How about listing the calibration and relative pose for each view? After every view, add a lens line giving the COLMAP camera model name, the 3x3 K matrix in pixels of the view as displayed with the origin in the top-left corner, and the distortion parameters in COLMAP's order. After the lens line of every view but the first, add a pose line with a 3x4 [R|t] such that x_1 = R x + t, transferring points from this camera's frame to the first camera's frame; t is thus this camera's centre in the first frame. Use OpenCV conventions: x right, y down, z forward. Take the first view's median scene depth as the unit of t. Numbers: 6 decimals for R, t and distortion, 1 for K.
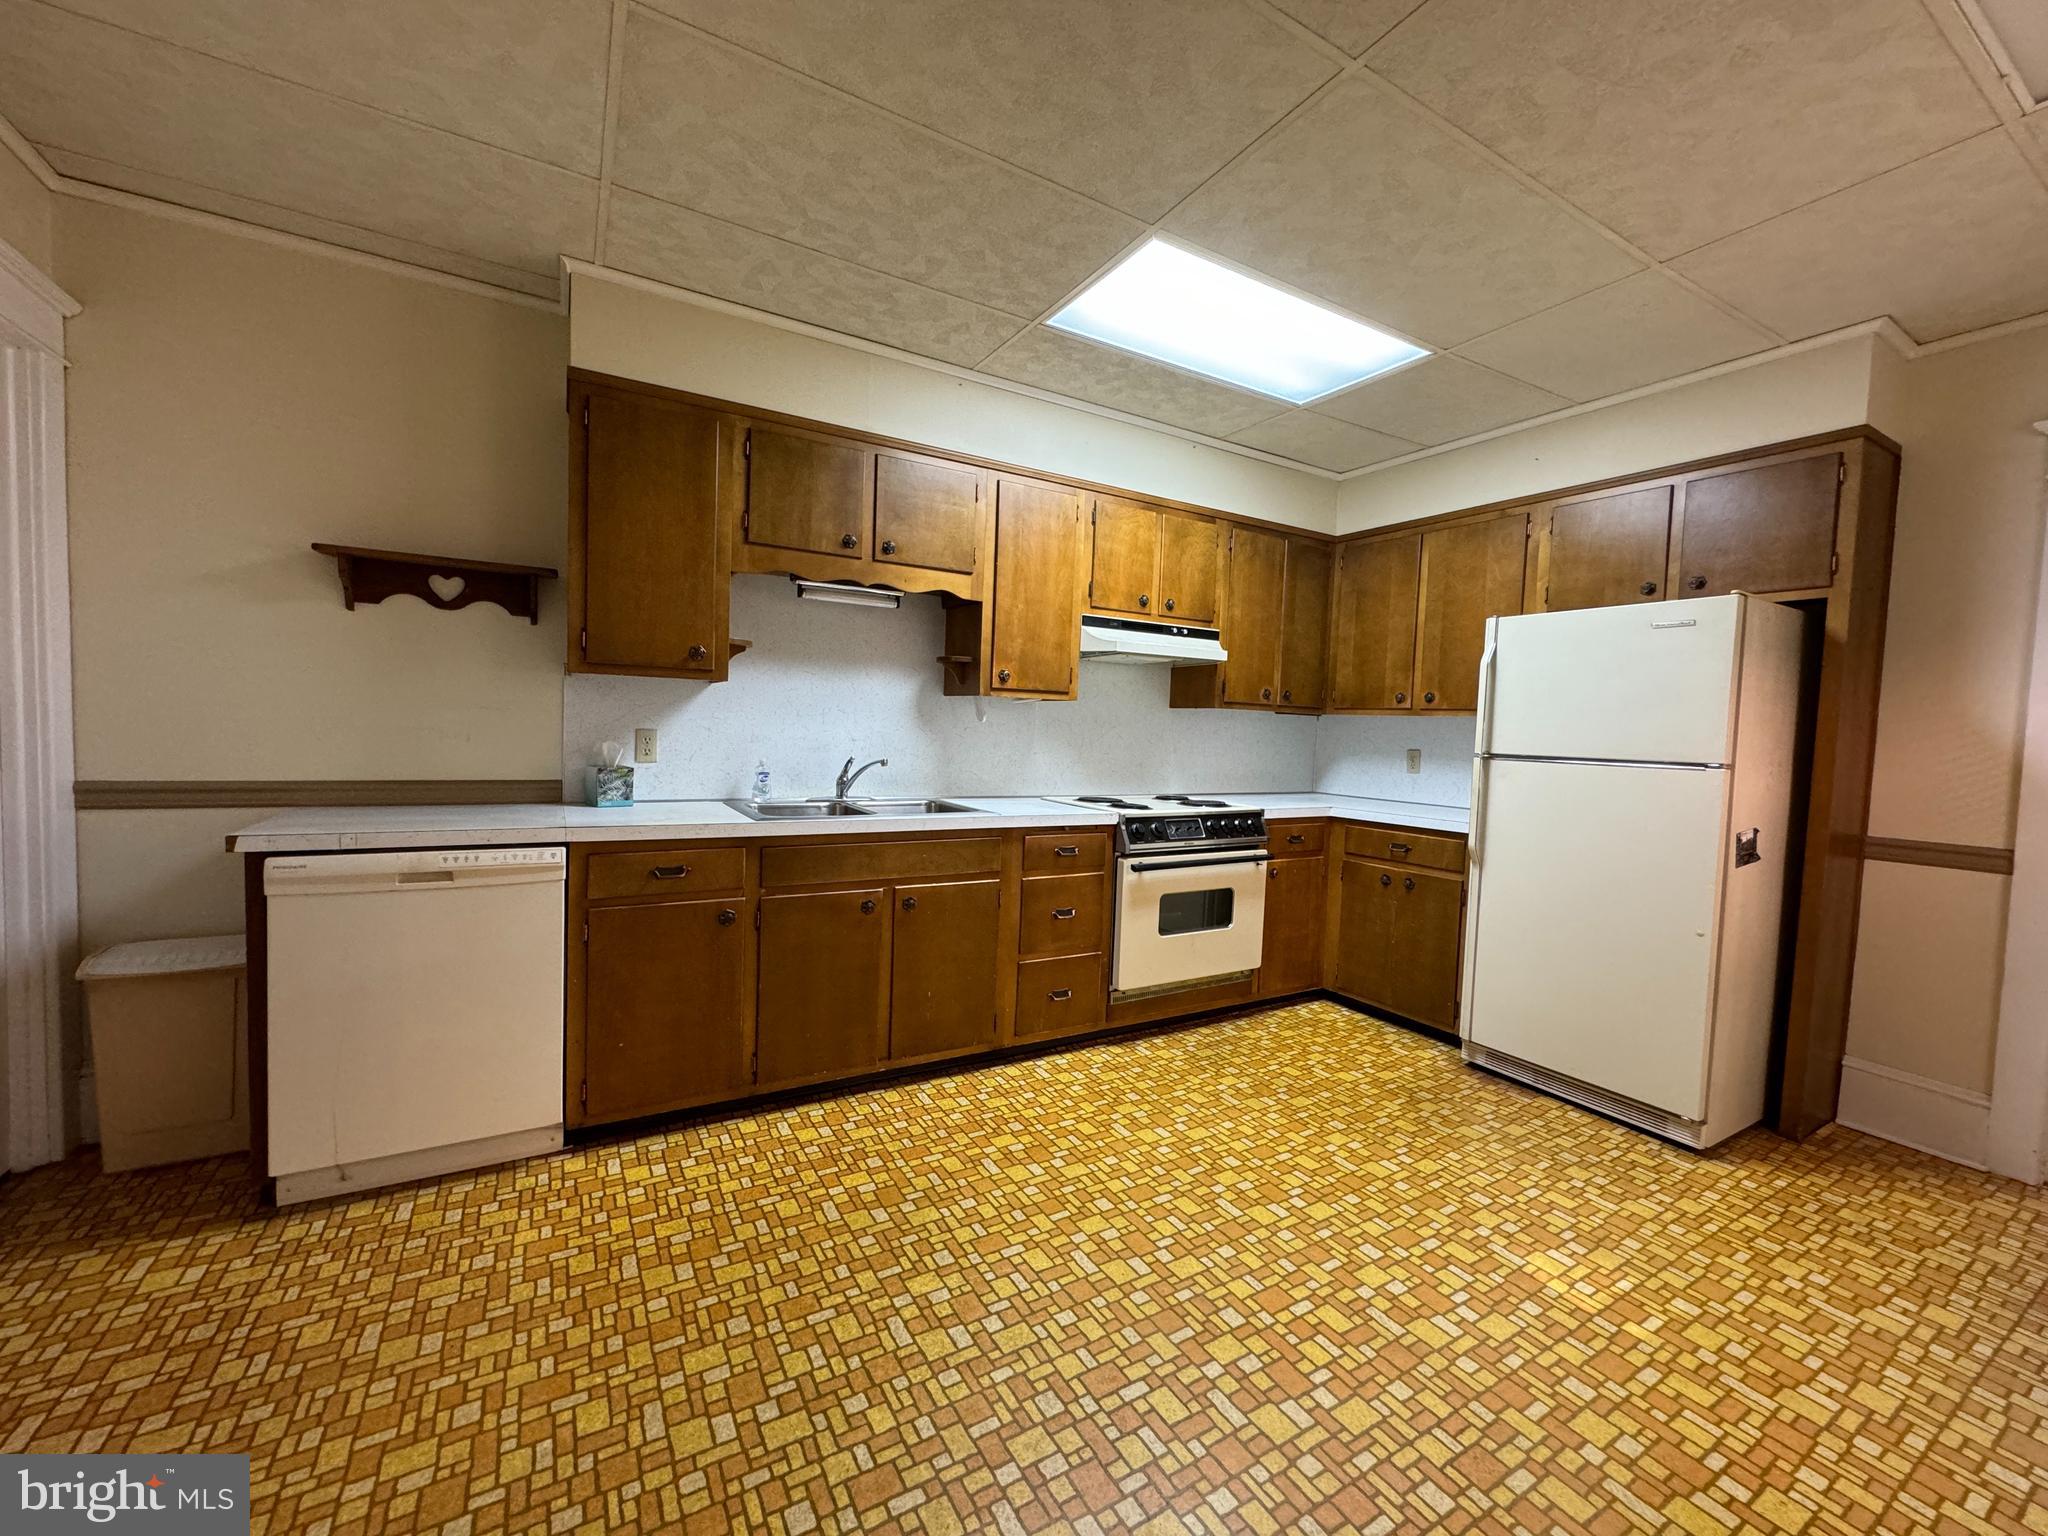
lens RADIAL K [[818.7, 0, 1024.4], [0, 818.7, 767.3], [0, 0, 1]] dist [-0.000696, 0.000728]
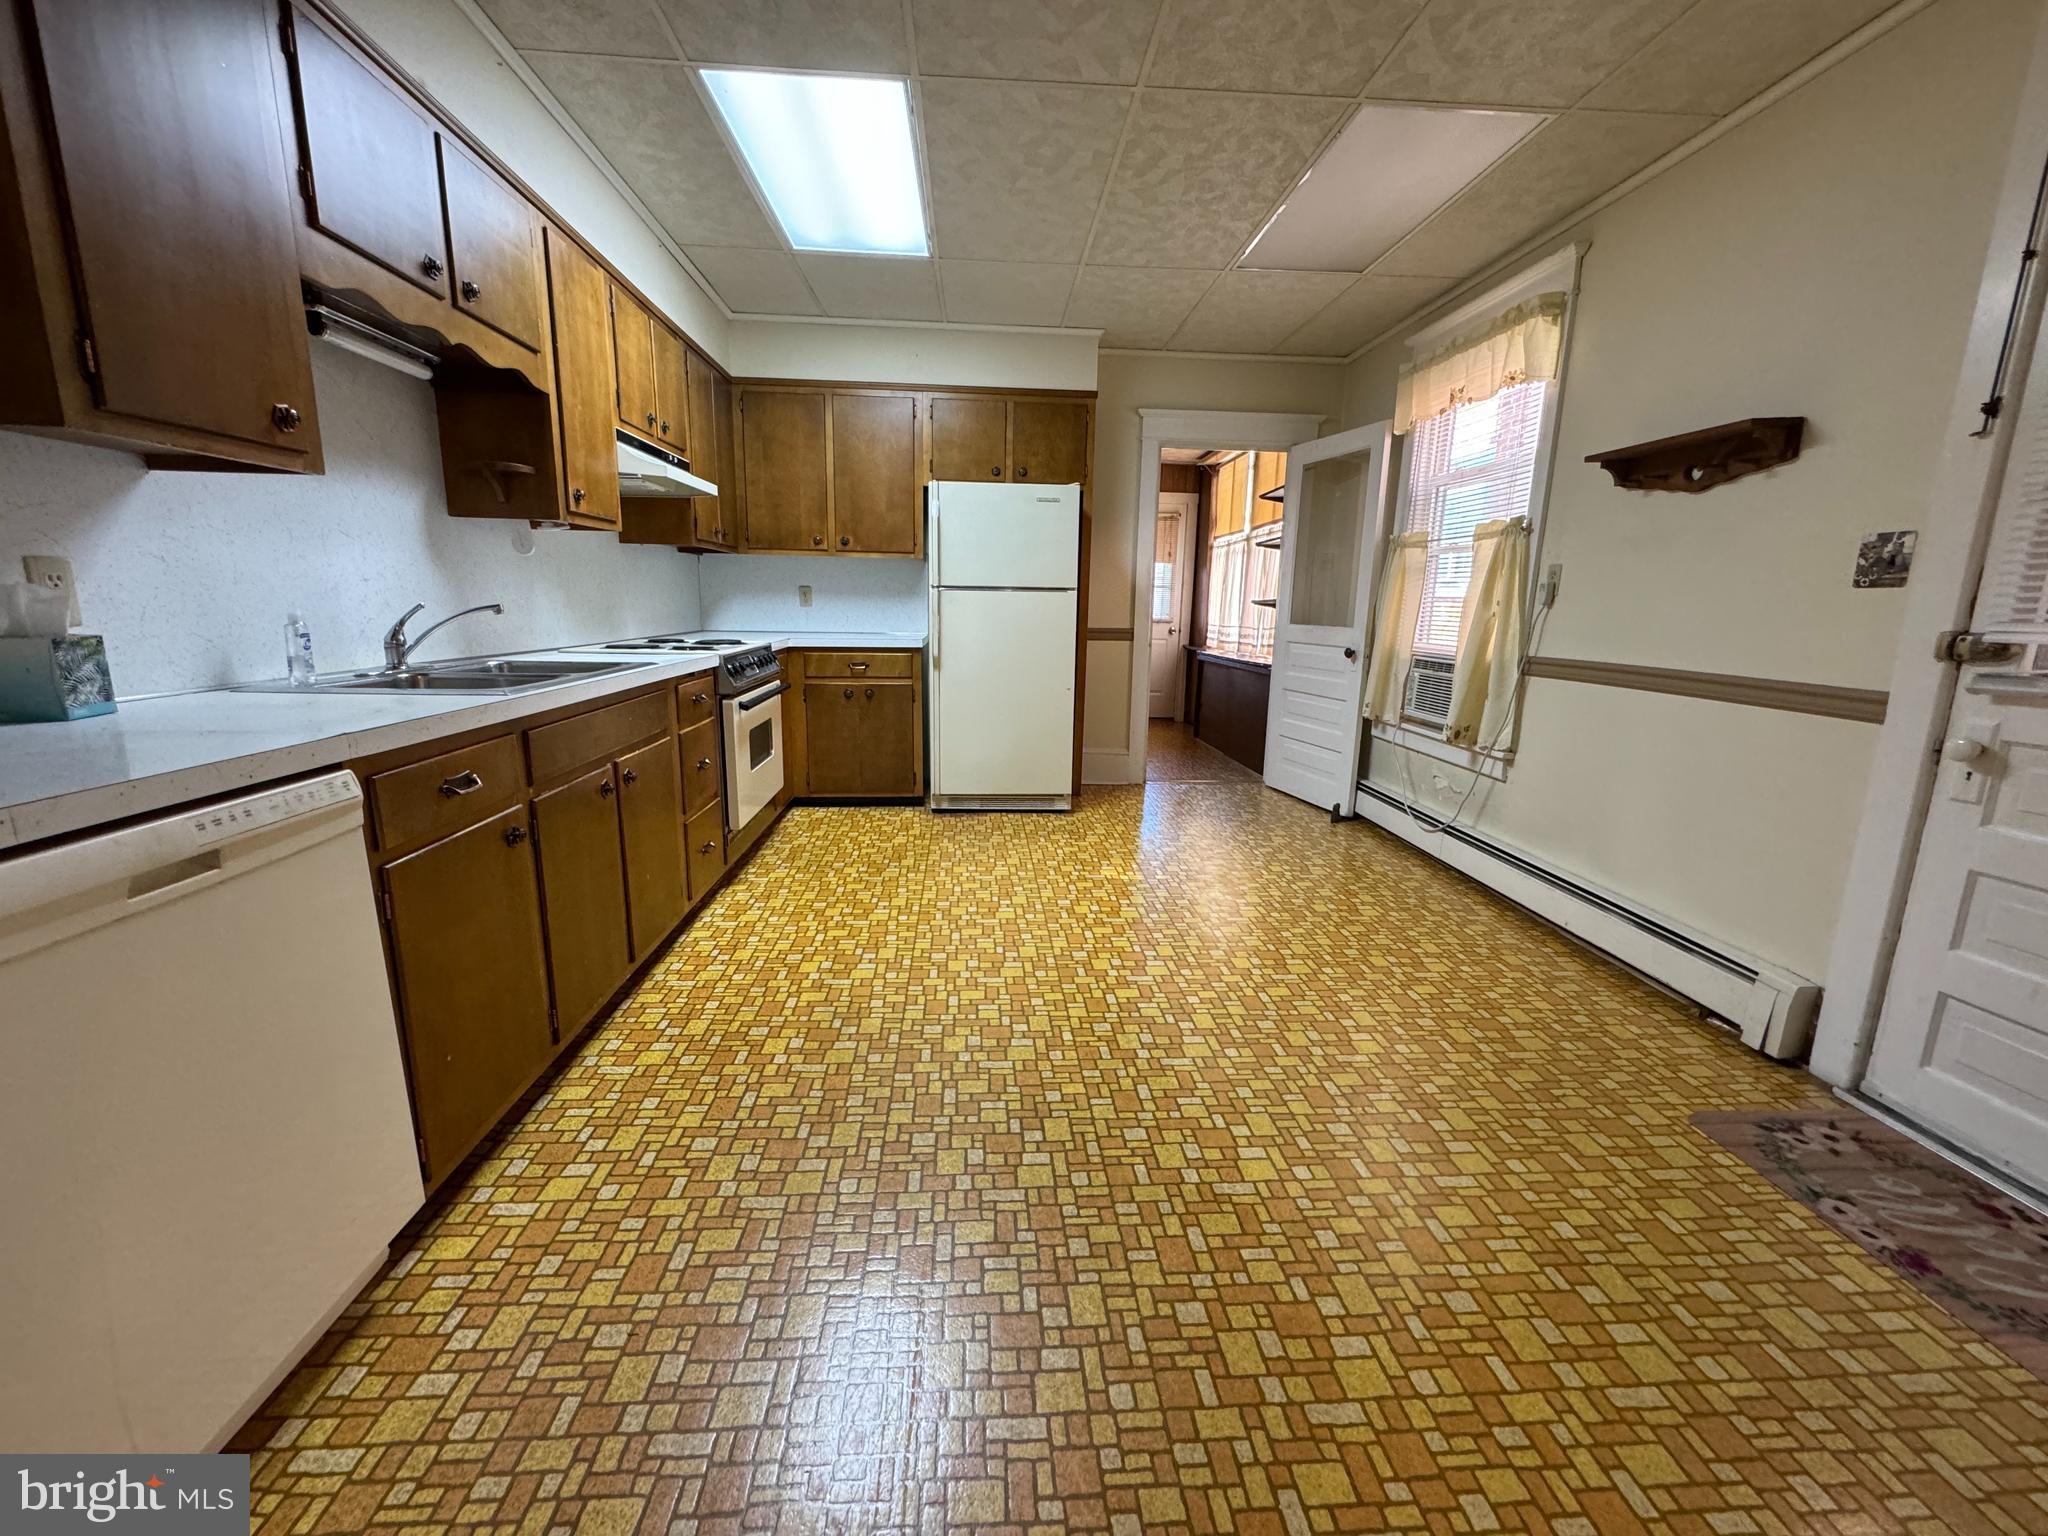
lens RADIAL K [[818.7, 0, 1025.3], [0, 818.7, 764.8], [0, 0, 1]] dist [-0.000696, 0.000728]
pose [[0.449246, -0.204793, 0.869620, -0.678338], [0.043539, 0.977235, 0.207644, -0.001725], [-0.892347, -0.055420, 0.447935, 0.267546]]
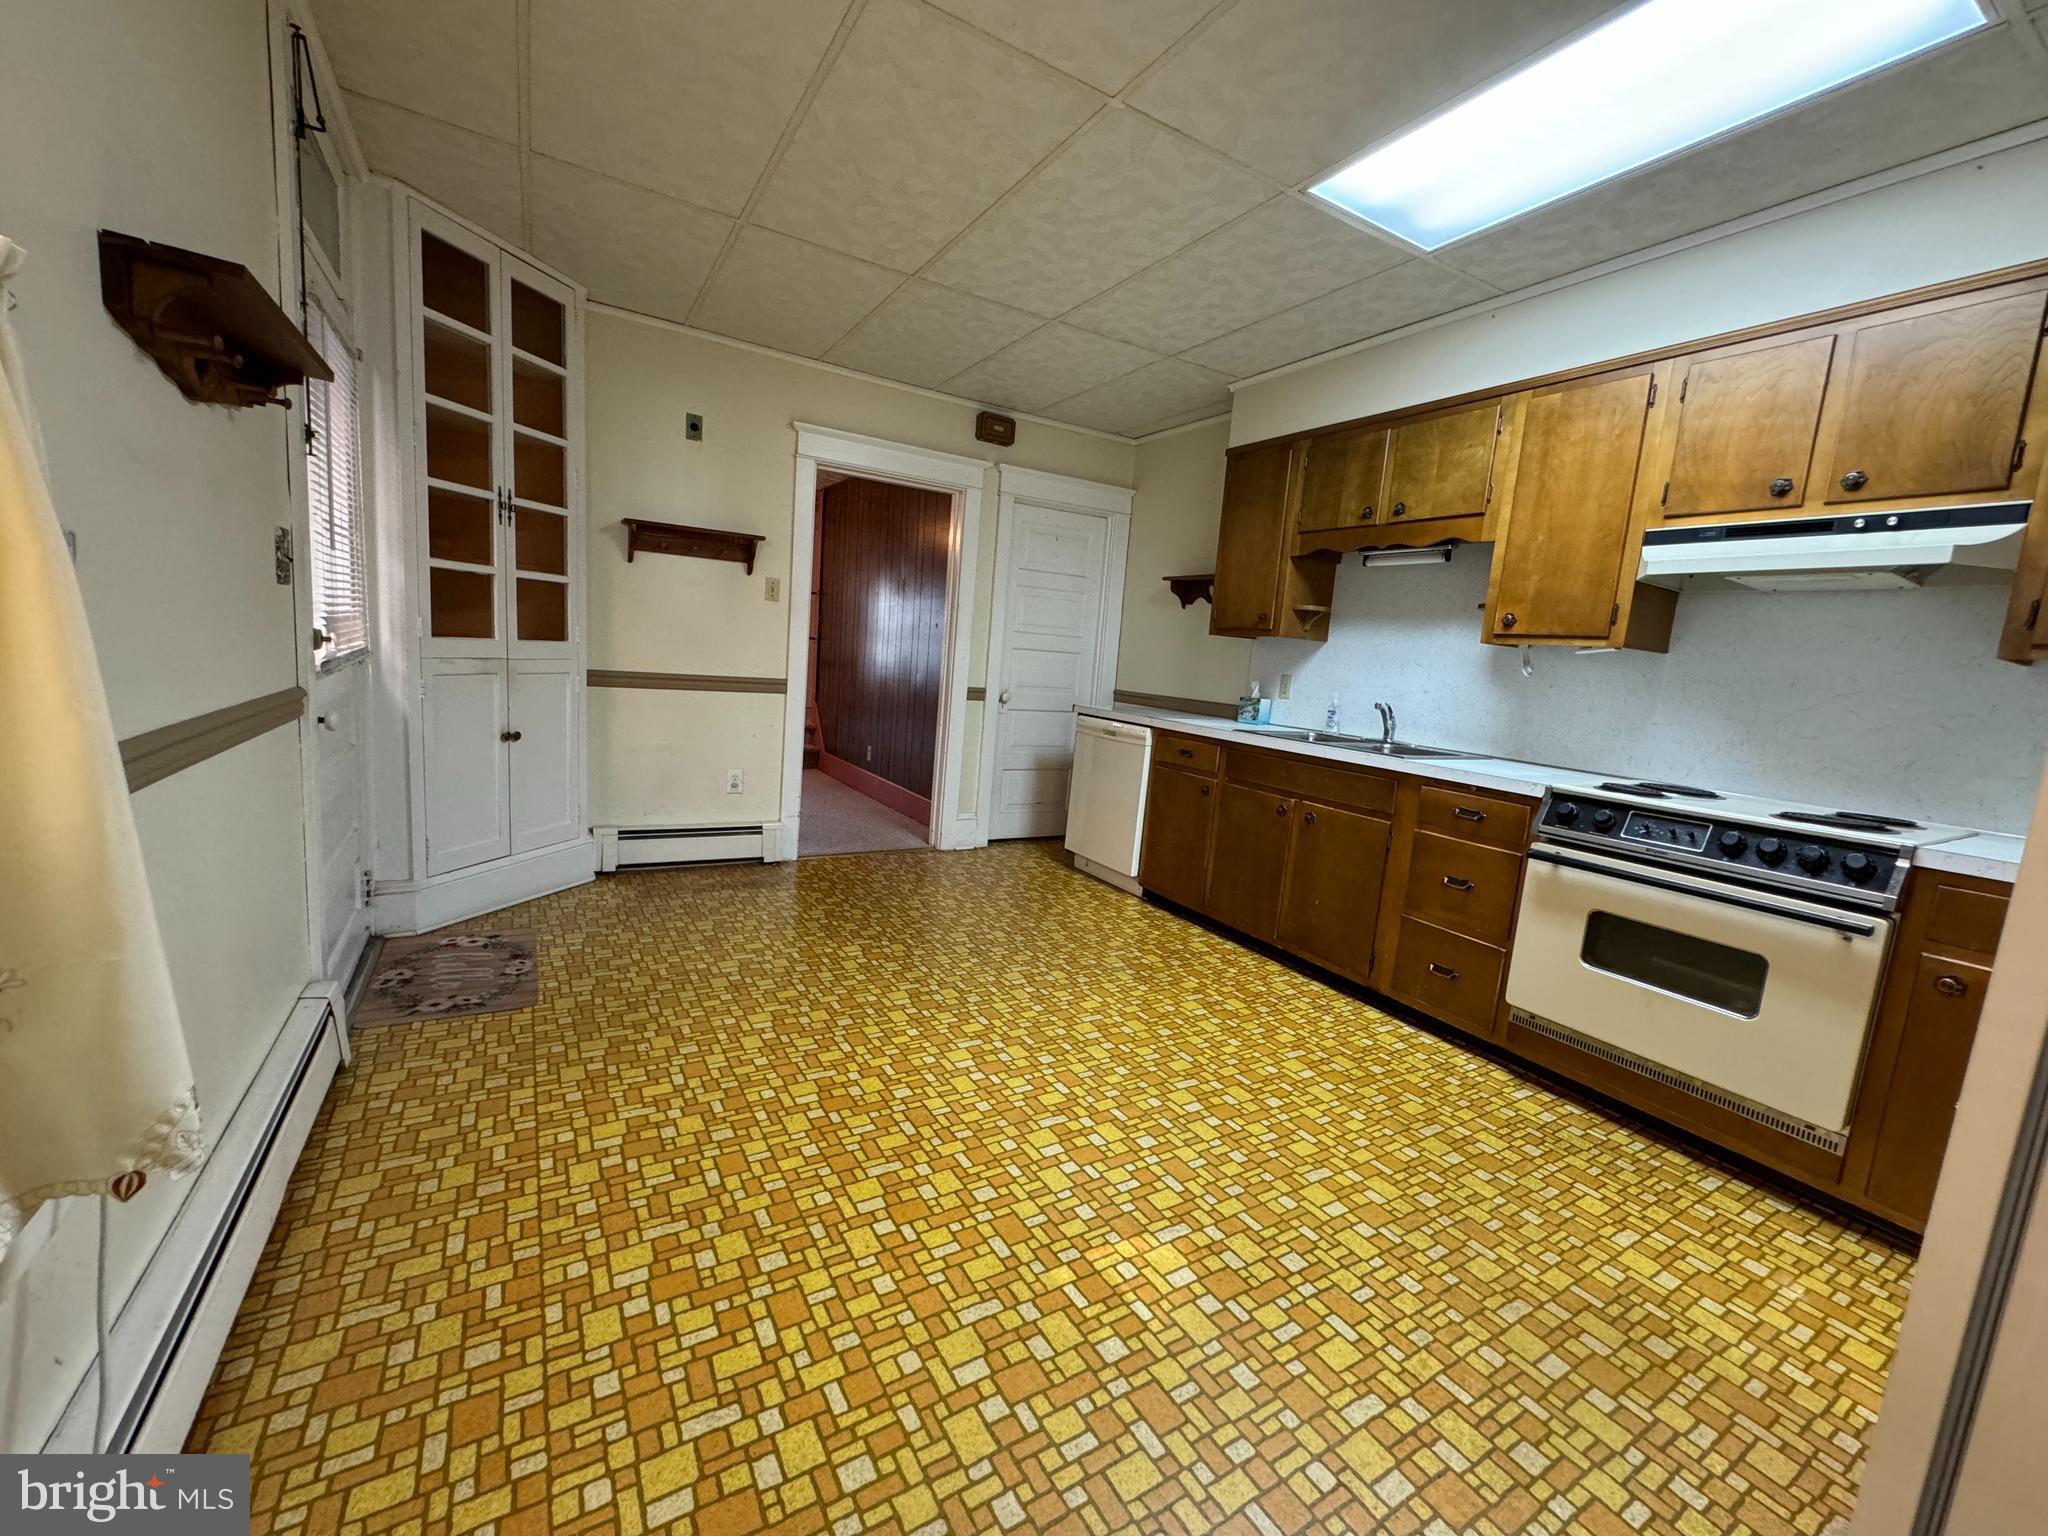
lens RADIAL K [[818.7, 0, 1022.9], [0, 818.7, 769.3], [0, 0, 1]] dist [-0.000696, 0.000728]
pose [[0.015025, 0.105134, -0.994345, 1.013245], [-0.130087, 0.986210, 0.102308, 0.030356], [0.991389, 0.127814, 0.028494, 0.546868]]
